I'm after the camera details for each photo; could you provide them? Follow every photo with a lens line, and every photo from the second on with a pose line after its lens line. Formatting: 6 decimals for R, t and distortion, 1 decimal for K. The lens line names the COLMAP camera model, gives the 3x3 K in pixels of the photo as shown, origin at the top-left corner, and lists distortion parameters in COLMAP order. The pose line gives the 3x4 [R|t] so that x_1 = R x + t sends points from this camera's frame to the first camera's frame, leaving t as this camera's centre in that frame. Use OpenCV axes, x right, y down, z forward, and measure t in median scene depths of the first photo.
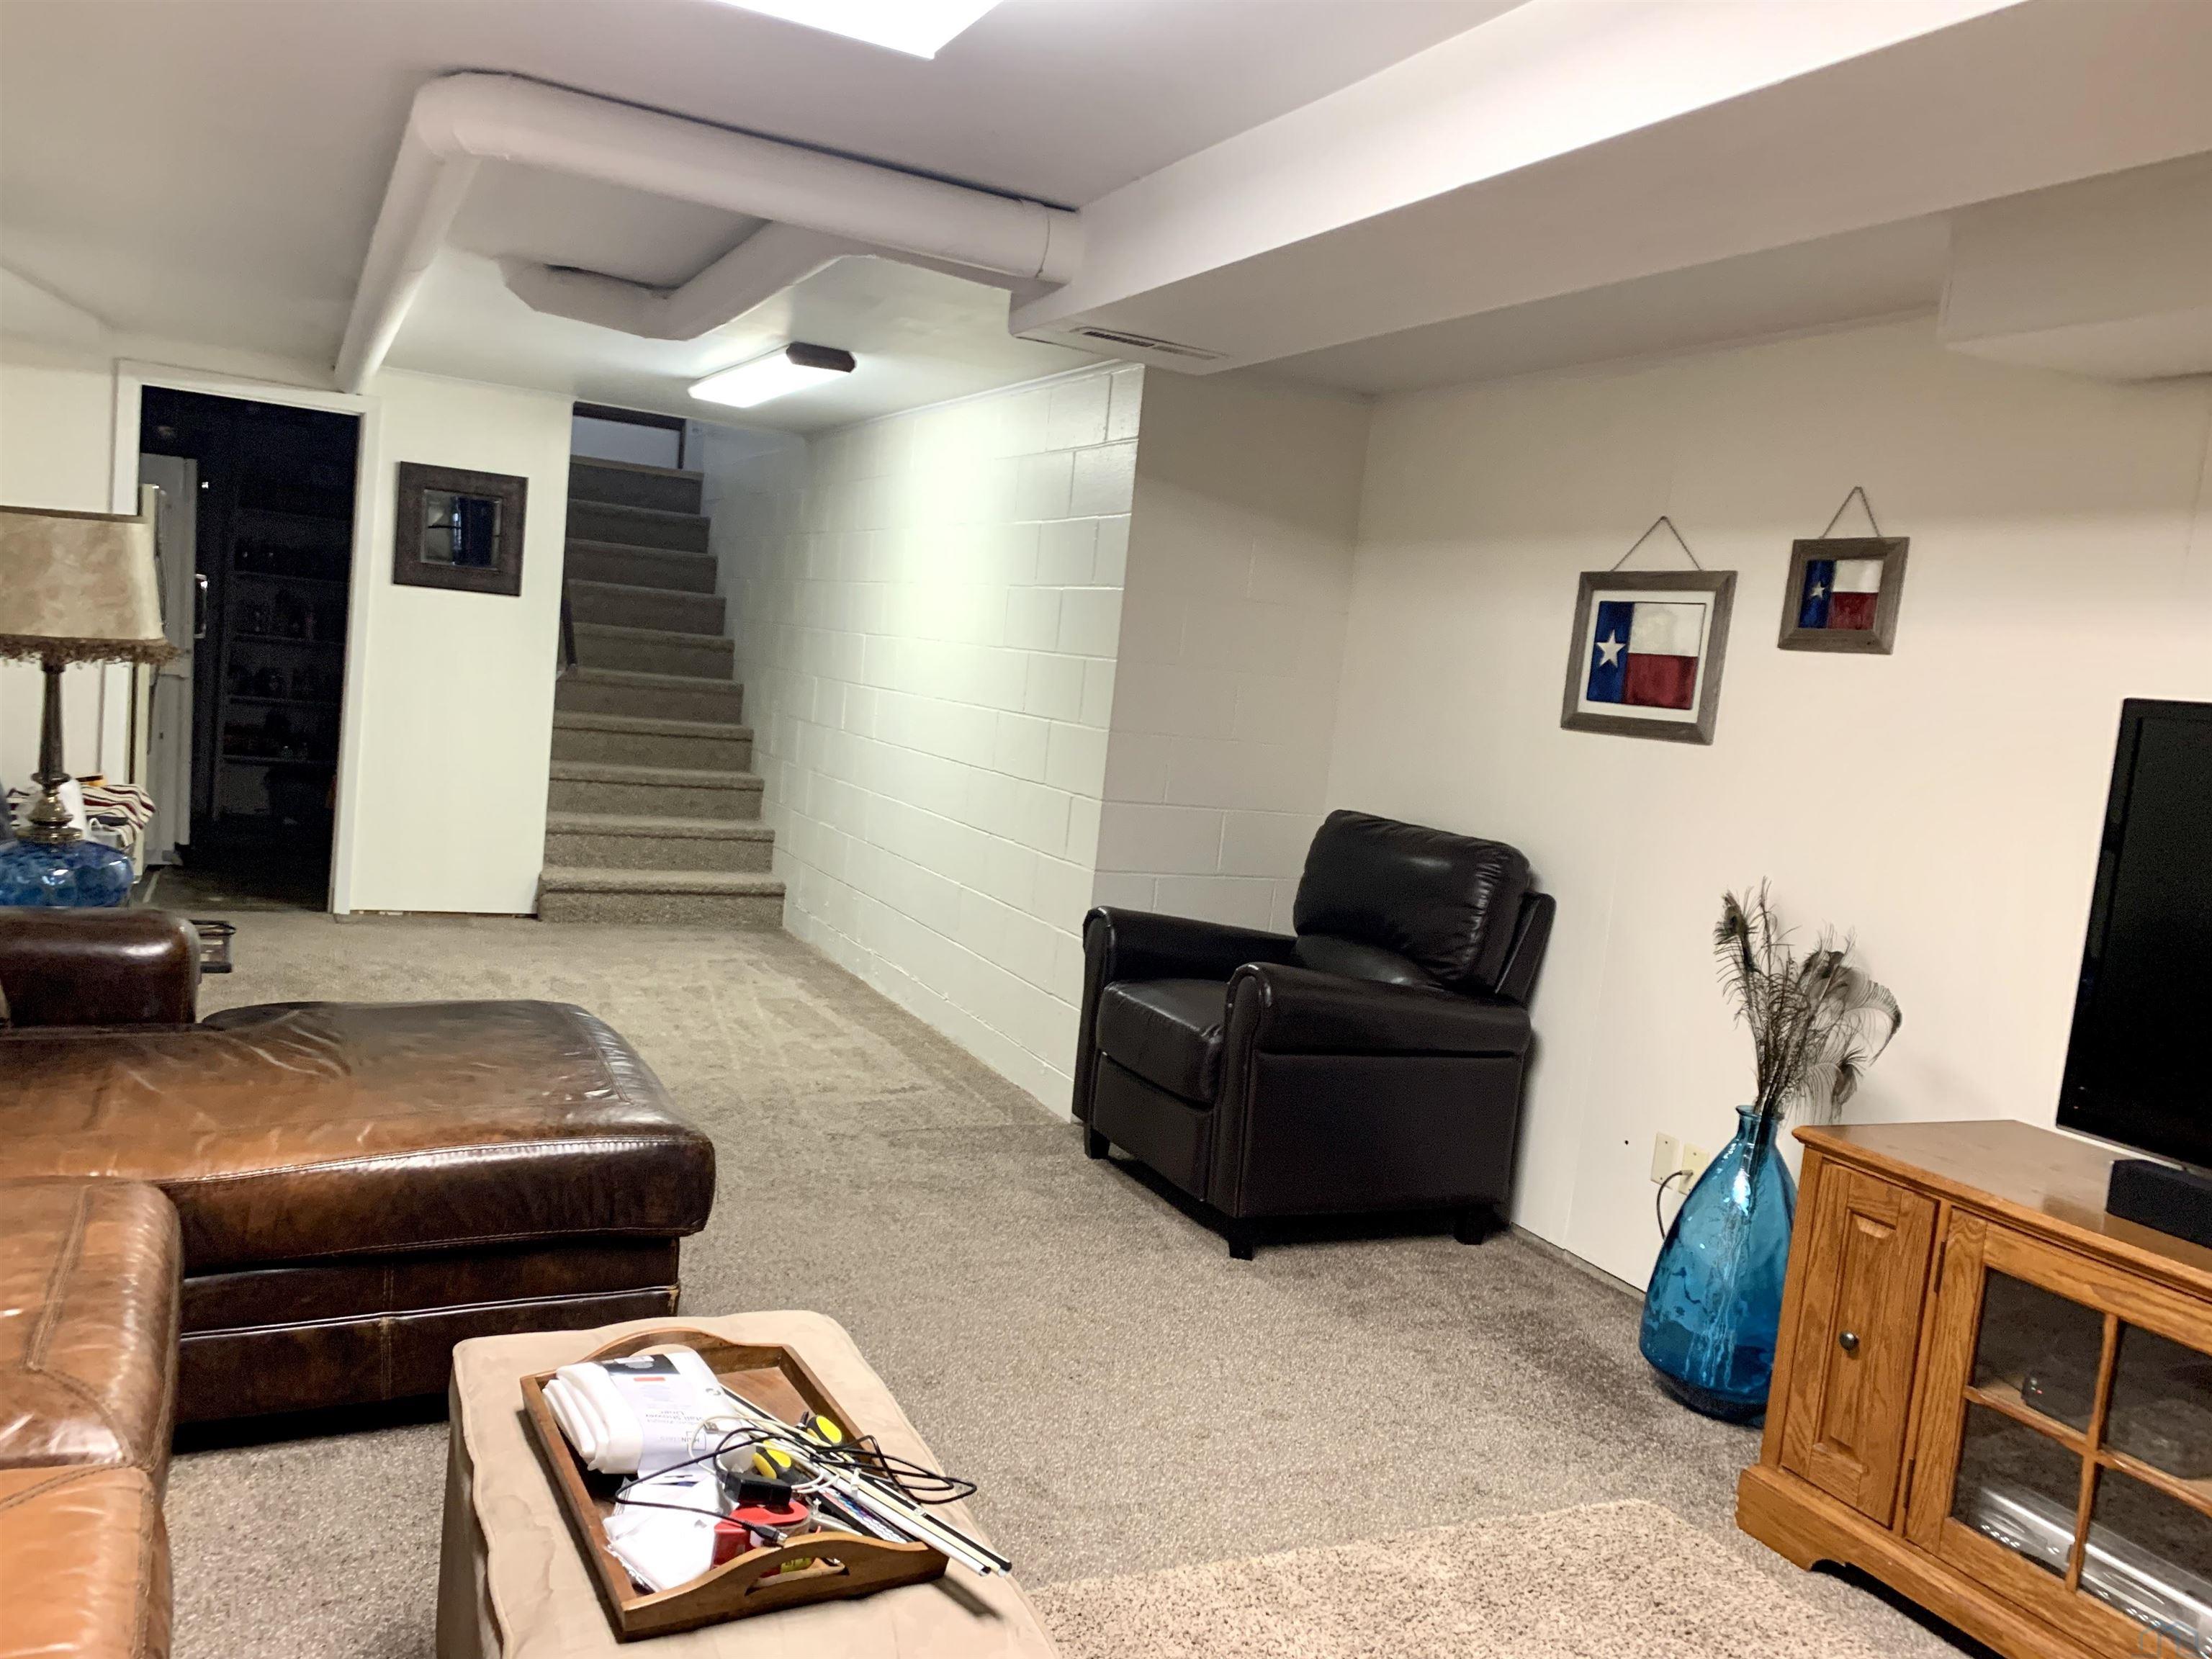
lens RADIAL K [[1694.8, 0, 1106.8], [0, 1694.8, 825.1], [0, 0, 1]] dist [0.024940, -0.027114]
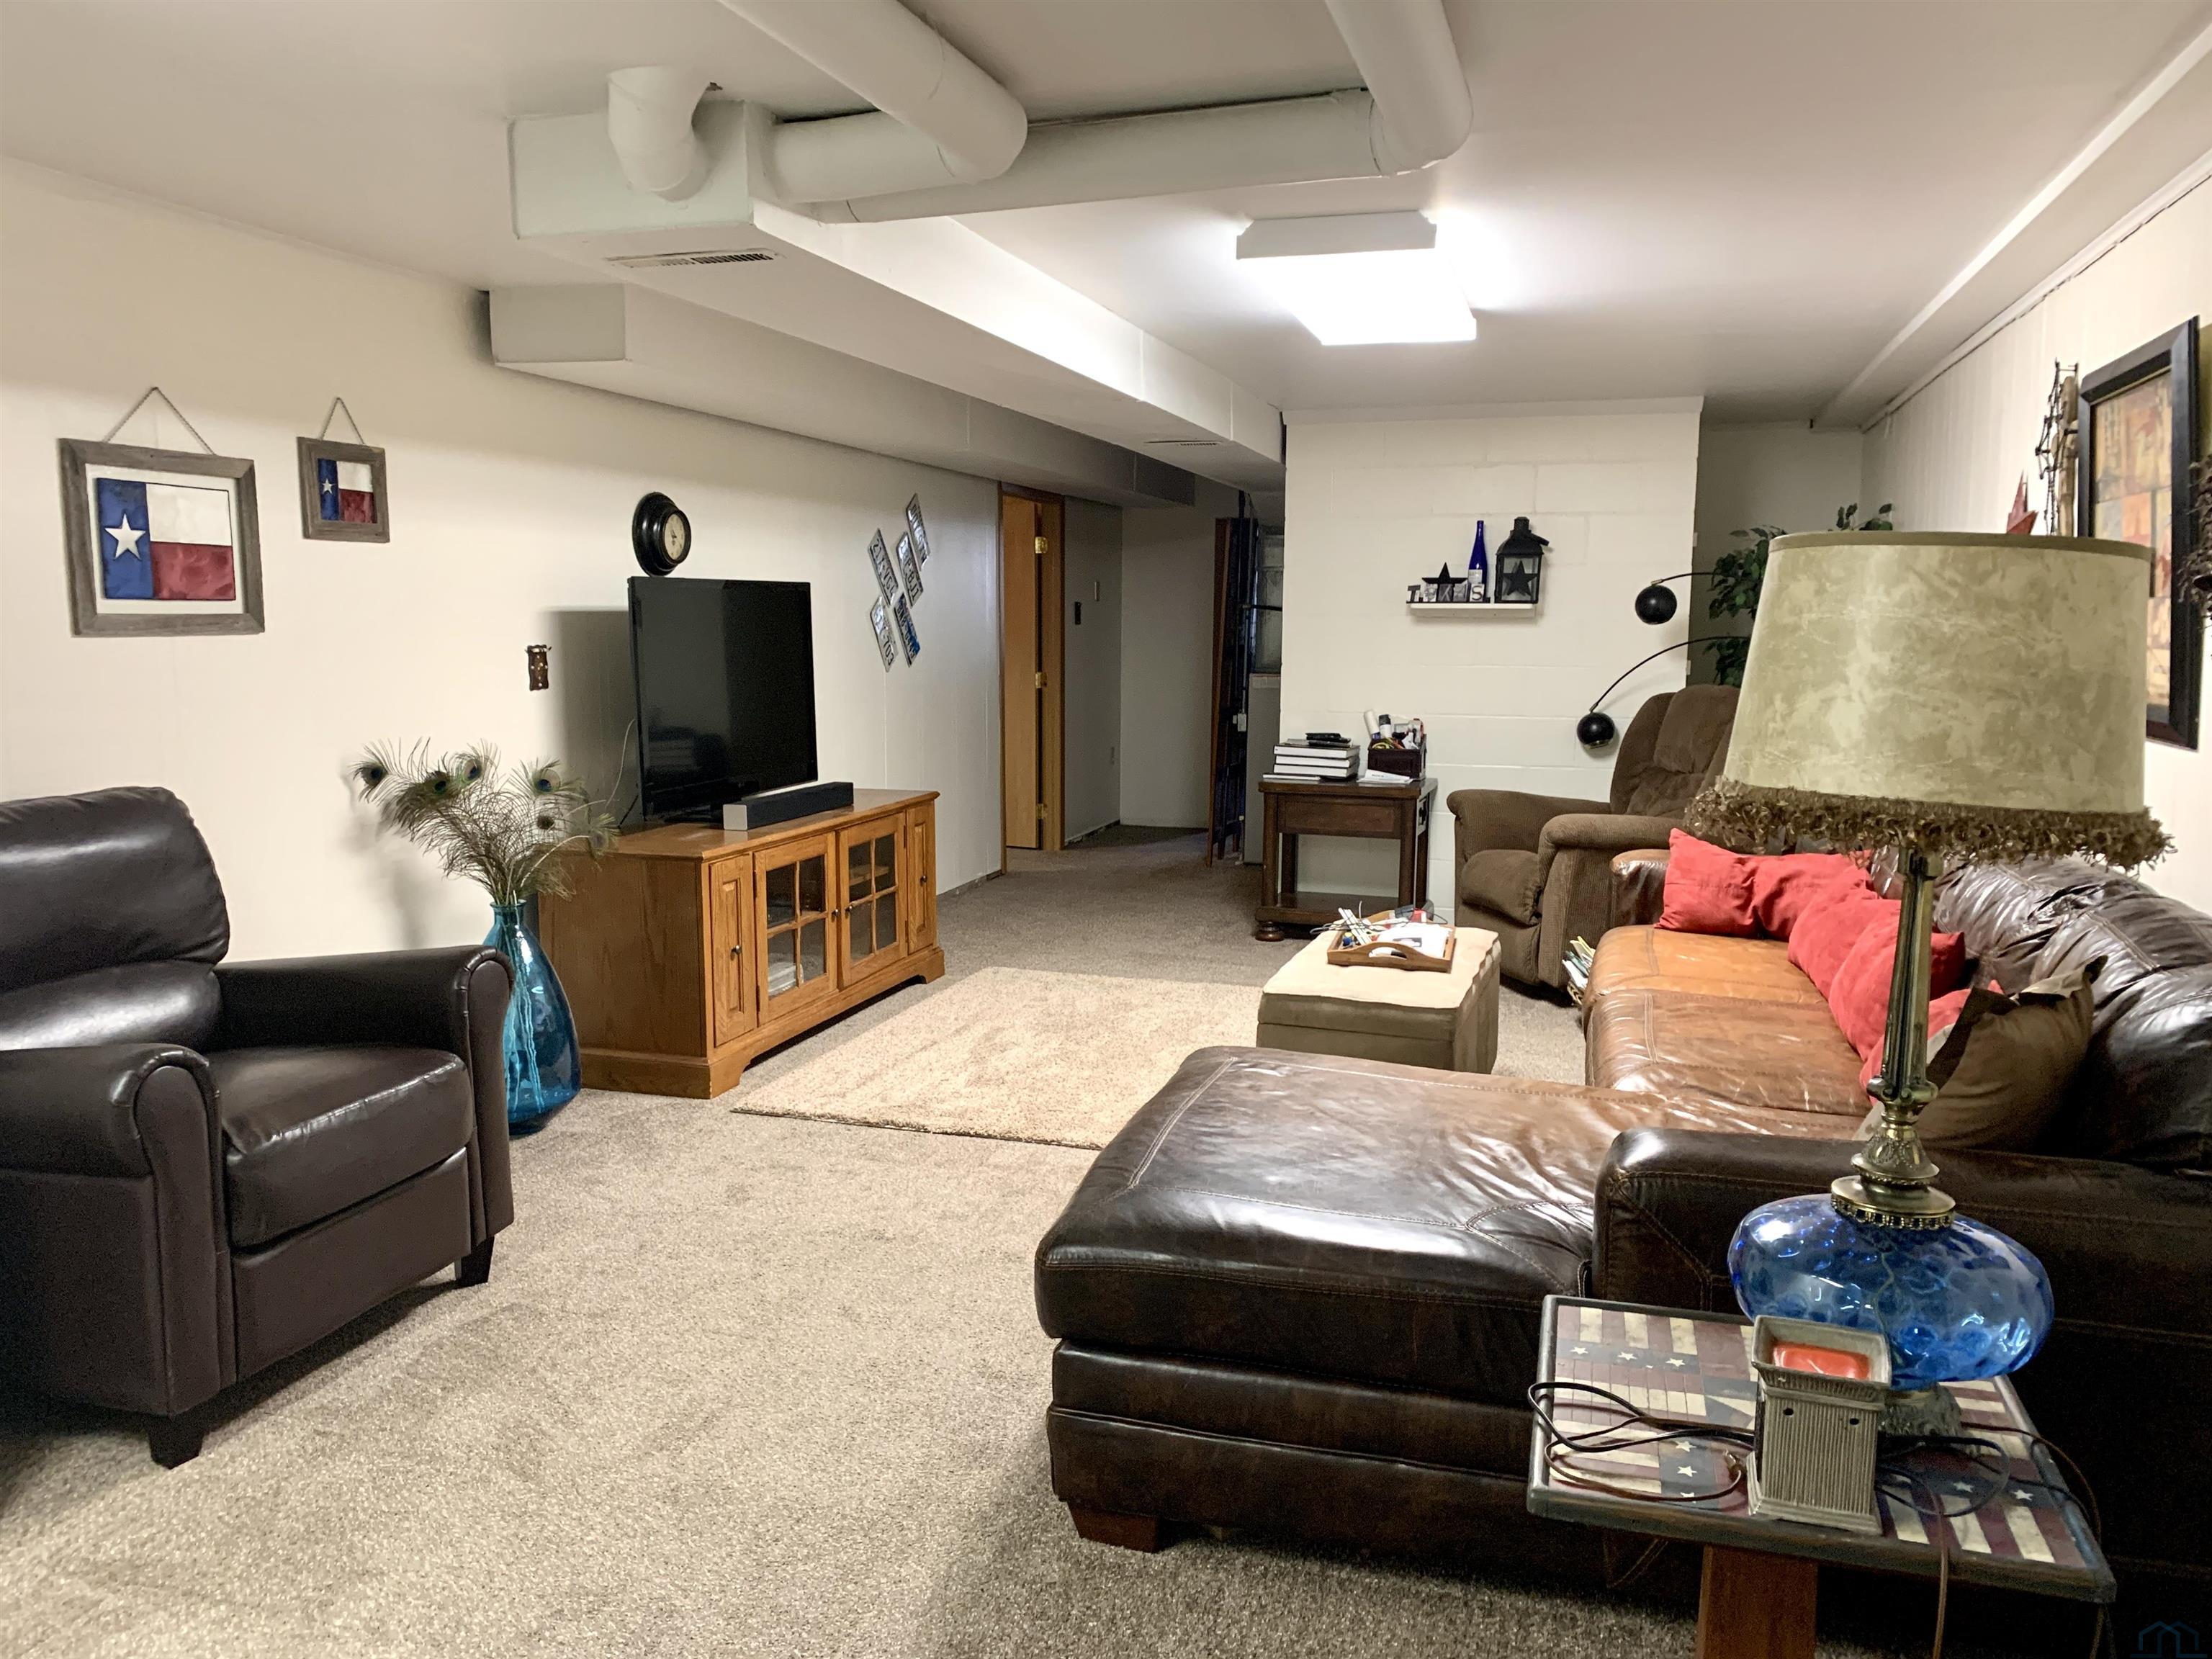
lens RADIAL K [[1694.8, 0, 1106.8], [0, 1694.8, 825.1], [0, 0, 1]] dist [0.024940, -0.027114]
pose [[-0.728842, -0.188111, 0.658334, -0.703685], [-0.013587, 0.965303, 0.260780, -0.207820], [-0.684547, 0.181123, -0.706109, 1.386707]]
